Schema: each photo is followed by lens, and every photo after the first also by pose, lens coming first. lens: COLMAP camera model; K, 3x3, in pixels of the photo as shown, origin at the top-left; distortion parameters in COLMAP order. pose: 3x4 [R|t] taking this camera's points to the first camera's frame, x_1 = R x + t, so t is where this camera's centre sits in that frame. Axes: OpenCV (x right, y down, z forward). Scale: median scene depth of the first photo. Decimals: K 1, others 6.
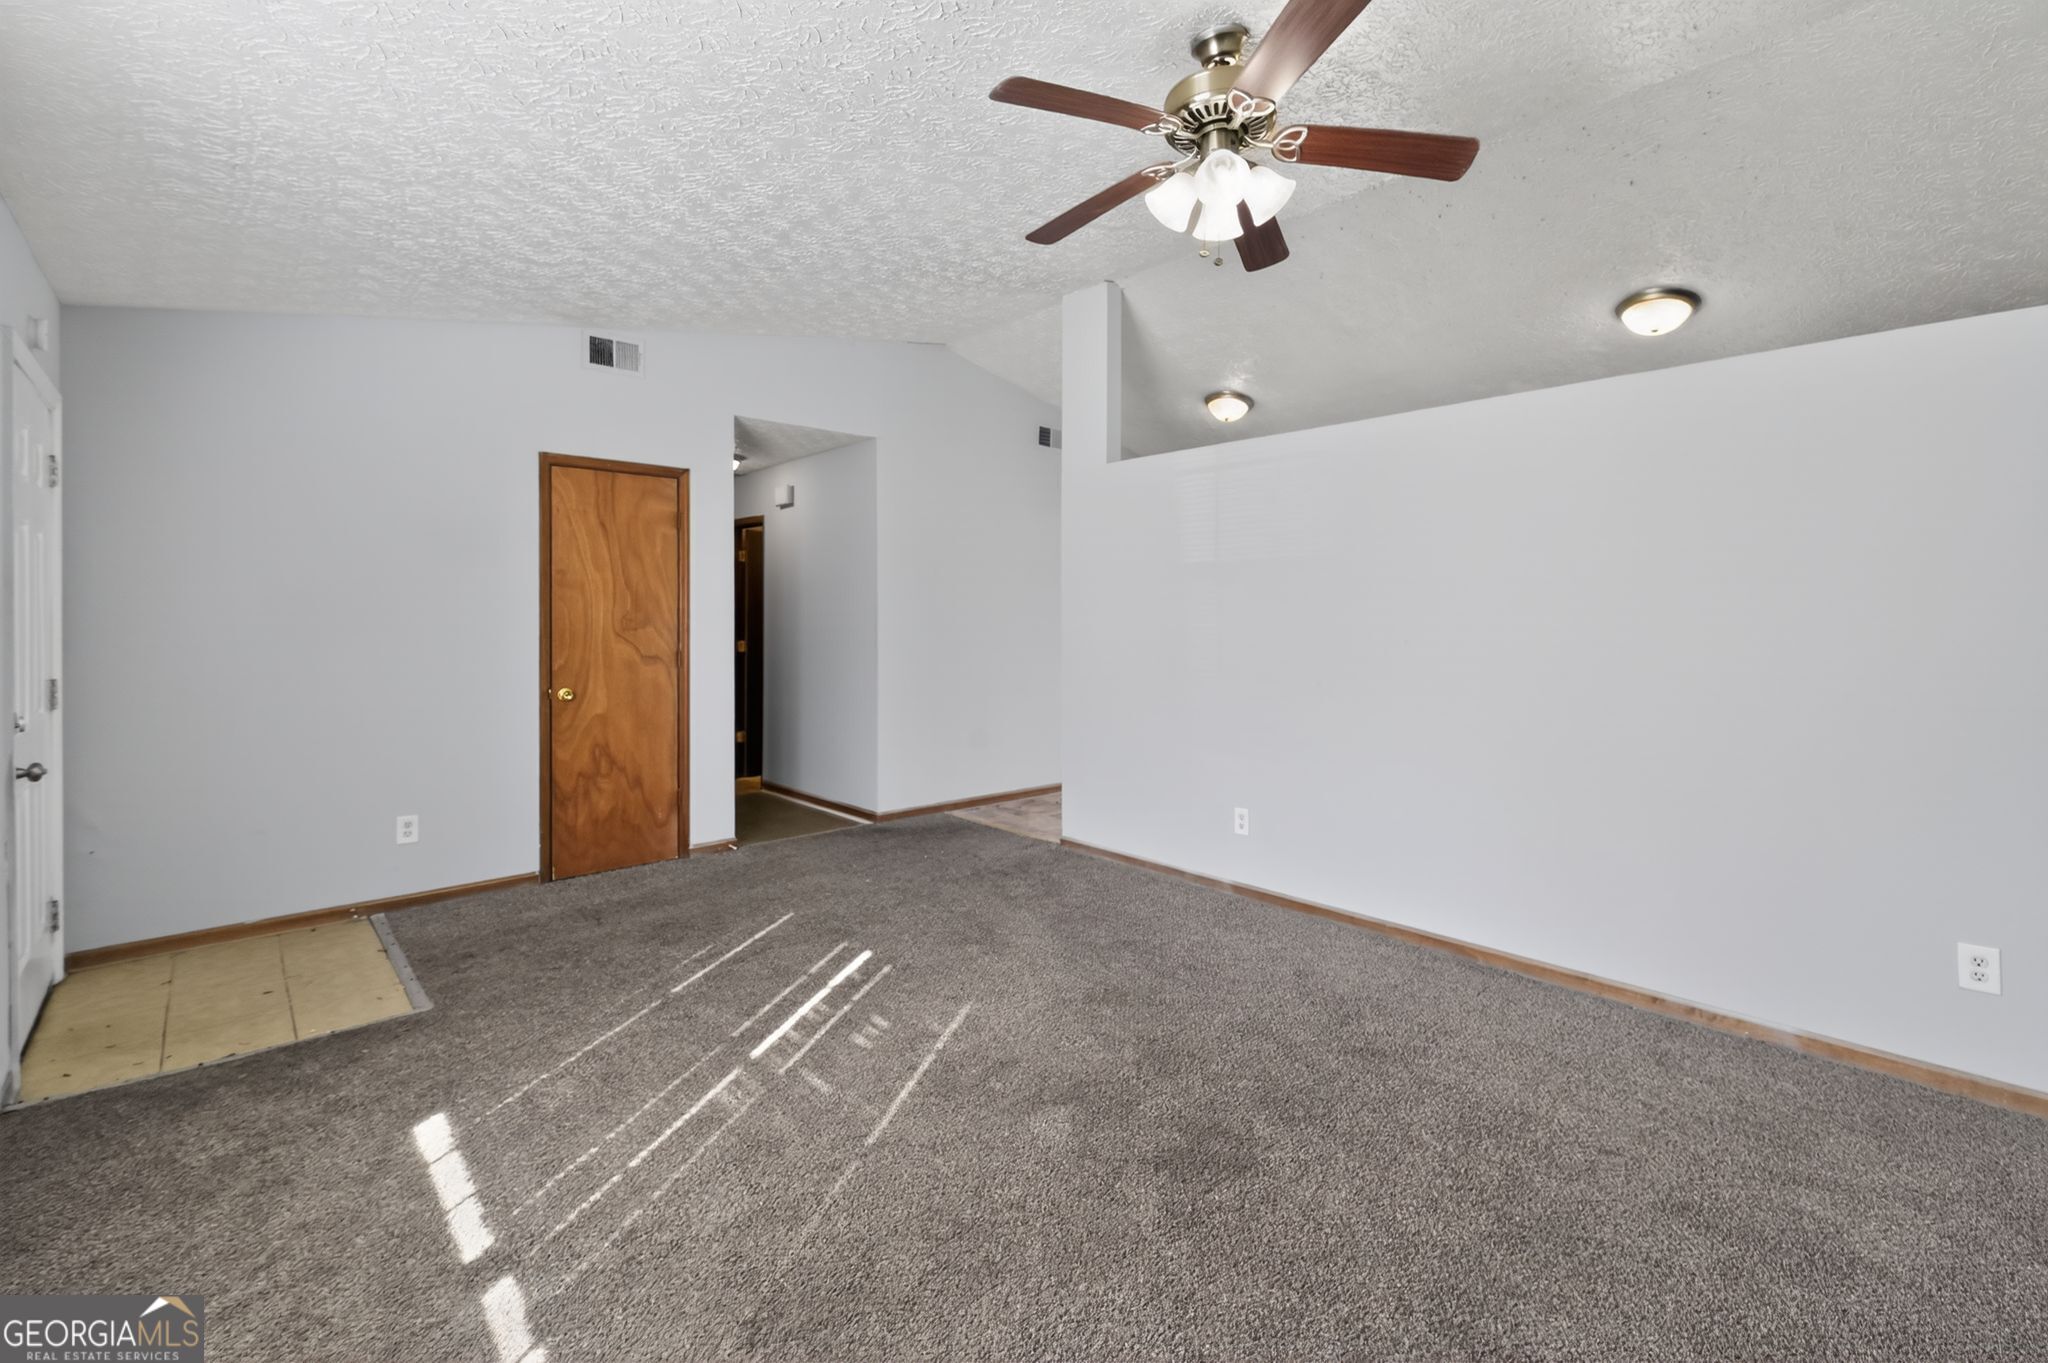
lens RADIAL K [[881.9, 0, 1043.0], [0, 881.9, 625.9], [0, 0, 1]] dist [-0.000275, 0.000179]
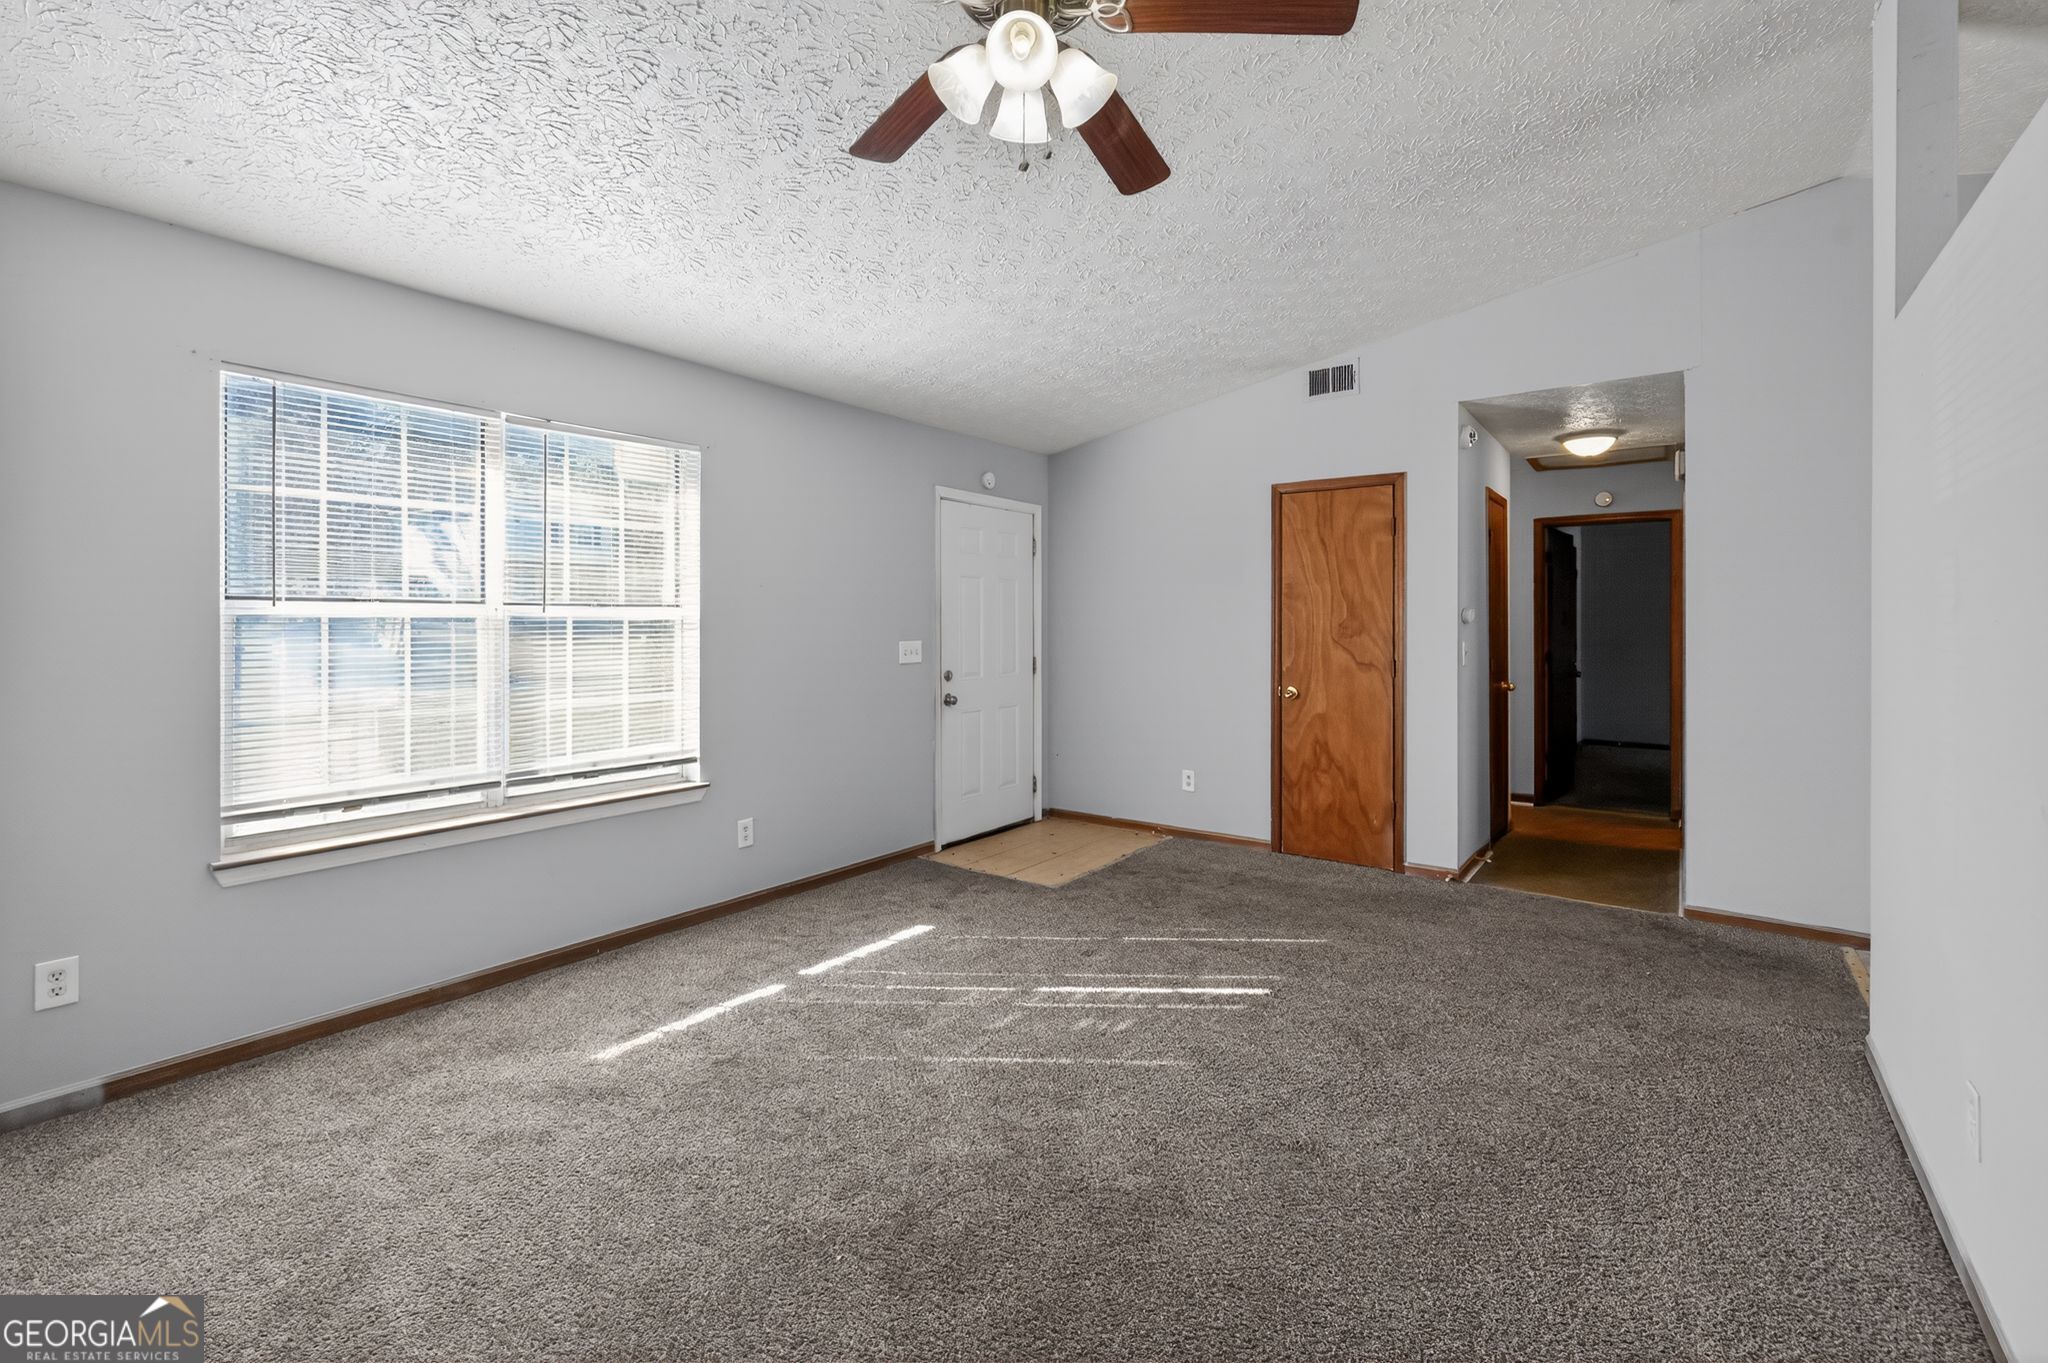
lens RADIAL K [[881.9, 0, 1043.0], [0, 881.9, 625.9], [0, 0, 1]] dist [-0.000275, 0.000179]
pose [[0.193797, 0.001676, -0.981040, 0.502402], [-0.010529, 0.999945, -0.000372, -0.004999], [0.980985, 0.010401, 0.193804, 0.451760]]
